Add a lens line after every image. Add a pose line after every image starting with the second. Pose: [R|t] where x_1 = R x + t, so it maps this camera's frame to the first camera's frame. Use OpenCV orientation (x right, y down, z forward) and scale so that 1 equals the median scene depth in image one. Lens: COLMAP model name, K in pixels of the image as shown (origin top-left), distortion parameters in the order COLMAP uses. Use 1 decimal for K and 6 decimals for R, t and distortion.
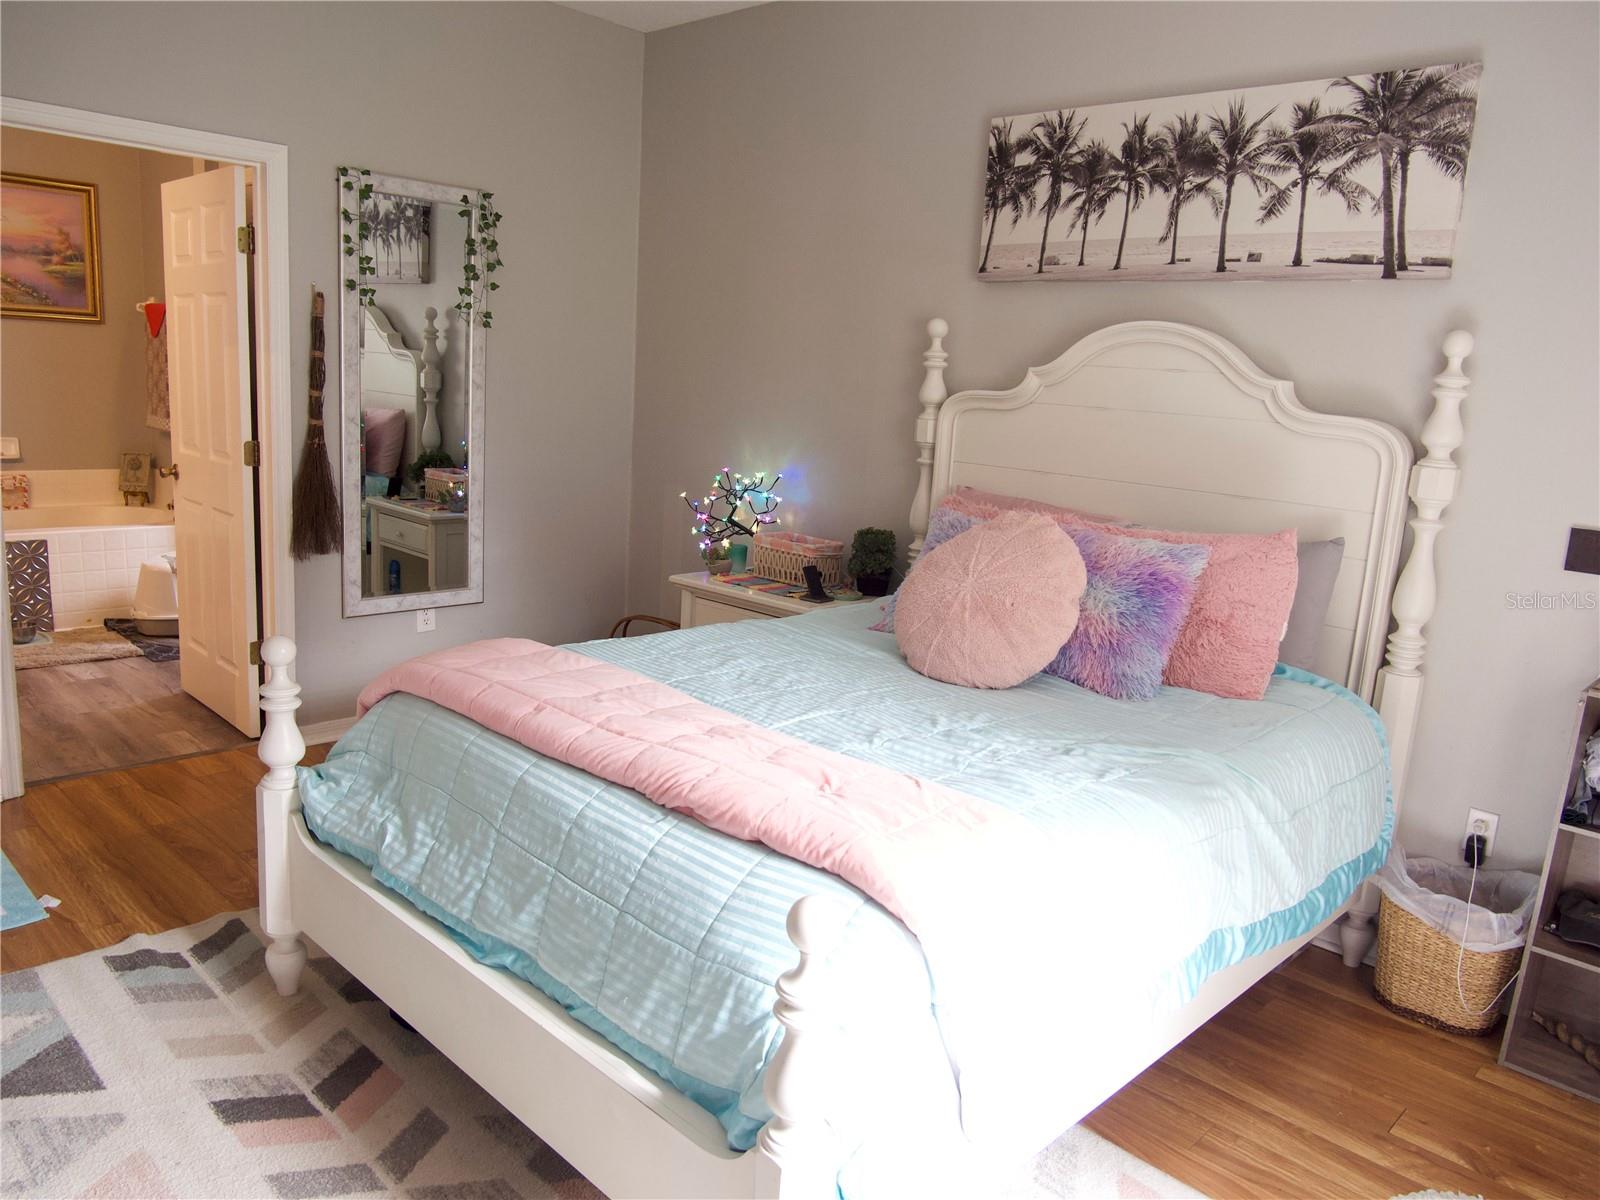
lens RADIAL K [[1159.0, 0, 801.4], [0, 1159.0, 606.9], [0, 0, 1]] dist [-0.027866, -0.002622]
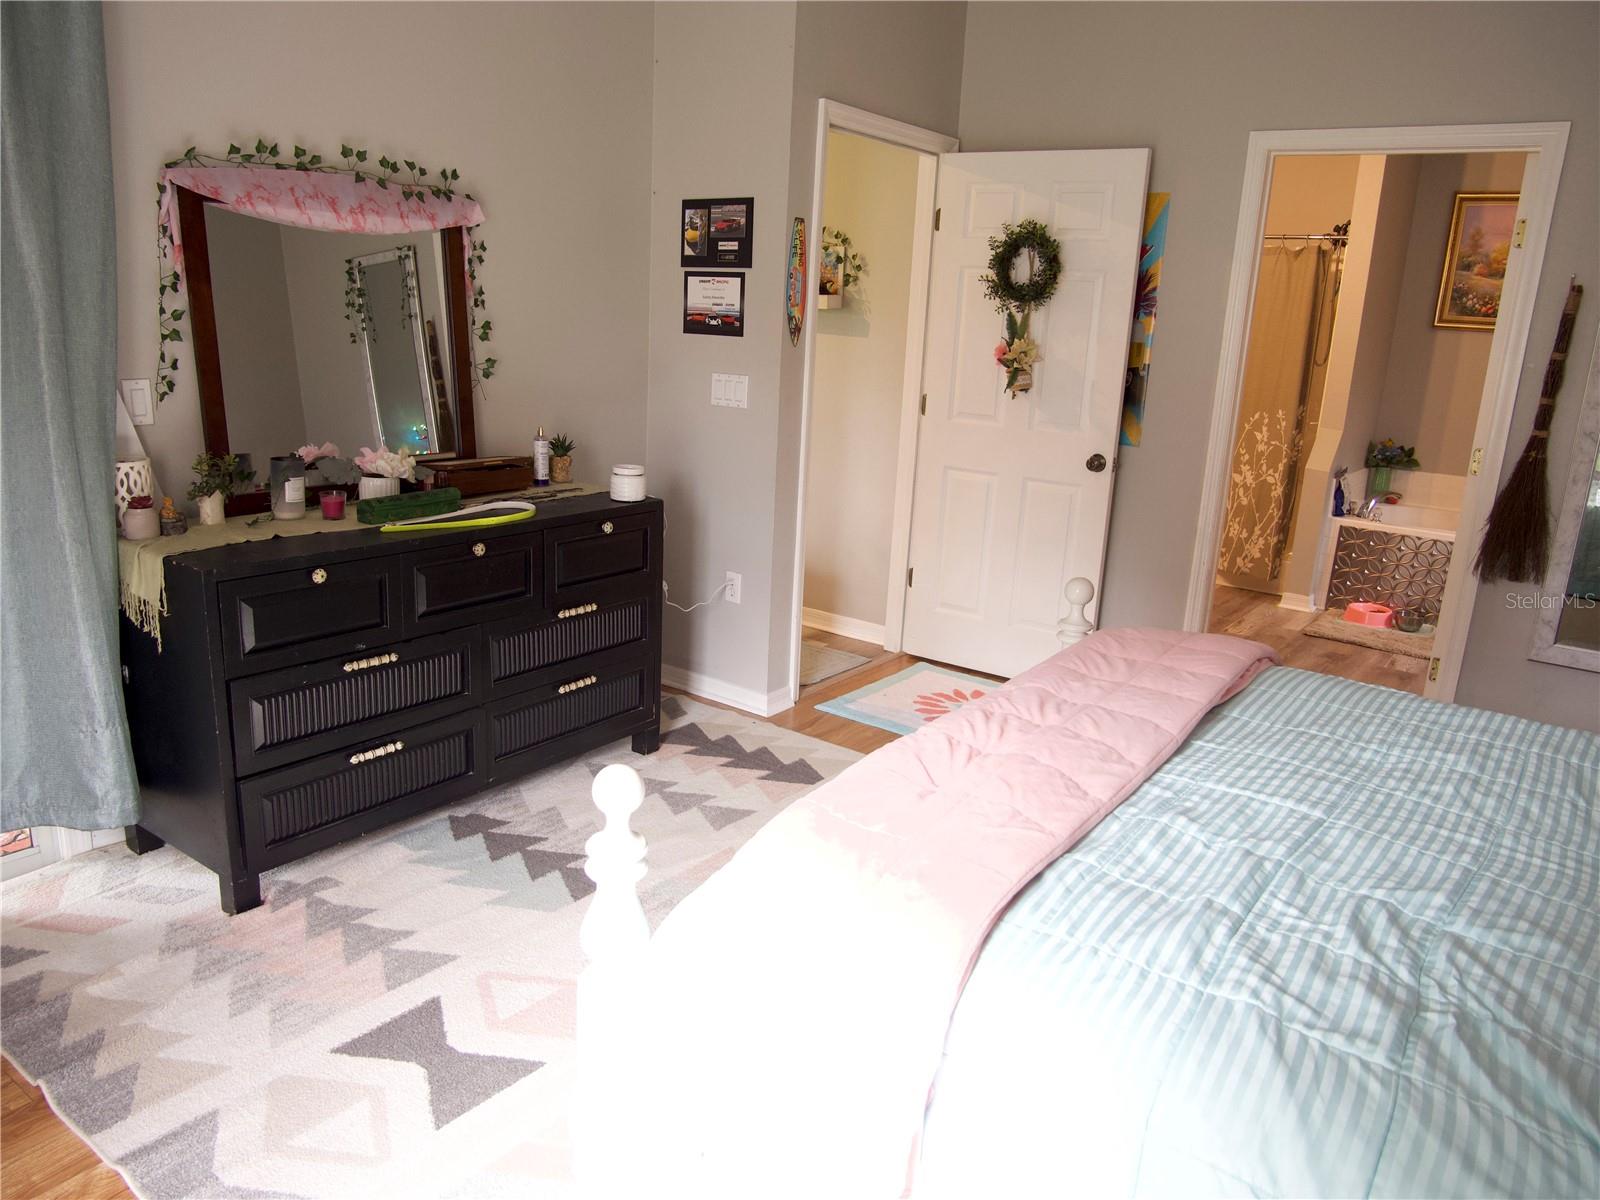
lens RADIAL K [[1159.0, 0, 801.4], [0, 1159.0, 606.9], [0, 0, 1]] dist [-0.027866, -0.002622]
pose [[0.139180, 0.198433, -0.970182, 0.567590], [-0.234790, 0.958394, 0.162339, -0.062731], [0.962030, 0.205195, 0.179979, 0.486830]]
